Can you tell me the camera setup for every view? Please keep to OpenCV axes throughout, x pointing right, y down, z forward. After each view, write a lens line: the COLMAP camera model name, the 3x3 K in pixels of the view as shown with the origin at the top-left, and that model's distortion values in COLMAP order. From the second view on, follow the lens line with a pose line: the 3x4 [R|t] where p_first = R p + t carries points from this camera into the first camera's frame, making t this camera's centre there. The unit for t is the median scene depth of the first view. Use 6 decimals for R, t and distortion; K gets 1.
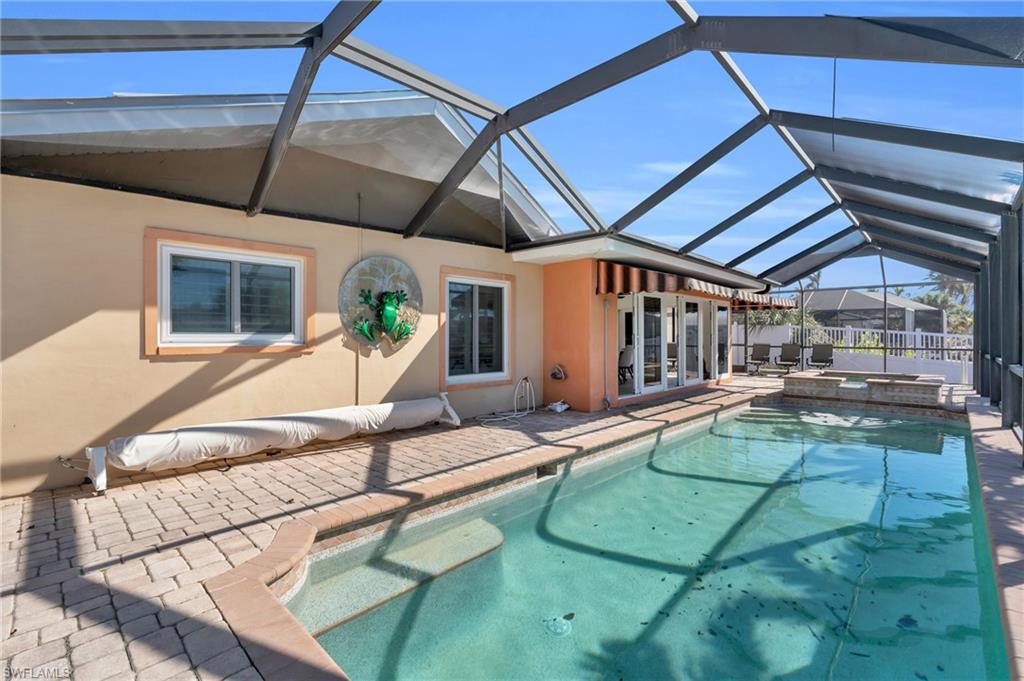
lens RADIAL K [[452.1, 0, 508.9], [0, 452.1, 333.7], [0, 0, 1]] dist [0.020923, -0.000056]
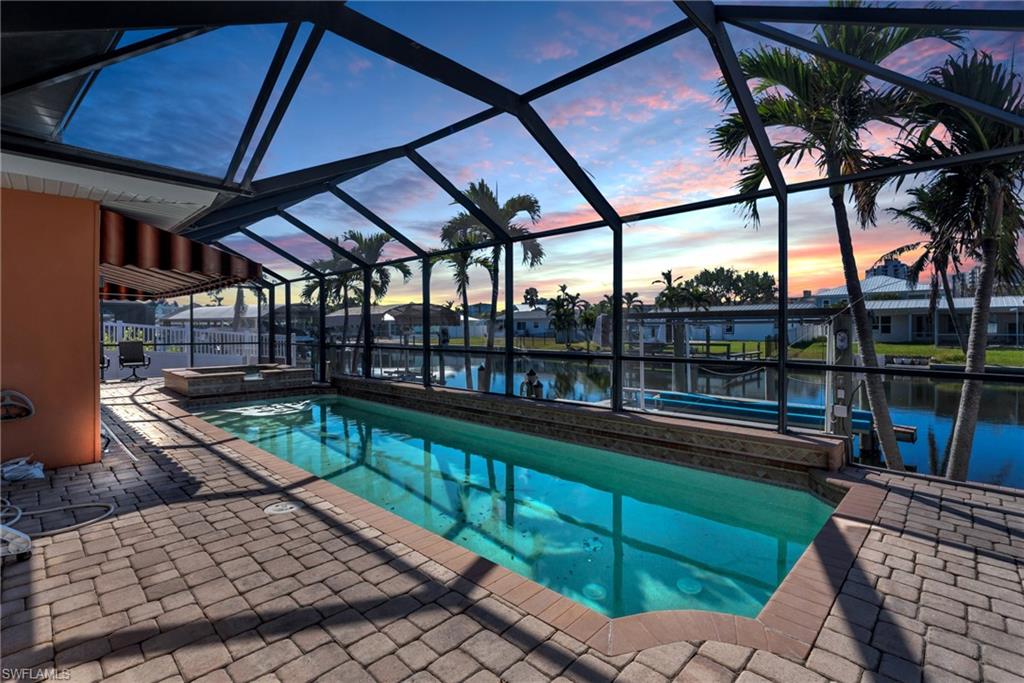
lens RADIAL K [[463.7, 0, 512.0], [0, 463.7, 341.5], [0, 0, 1]] dist [0.011796, 0.000292]
pose [[-0.010778, -0.022034, 0.999699, -0.780056], [0.000632, 0.999757, 0.022042, 0.004011], [-0.999942, 0.000870, -0.010762, 0.820140]]
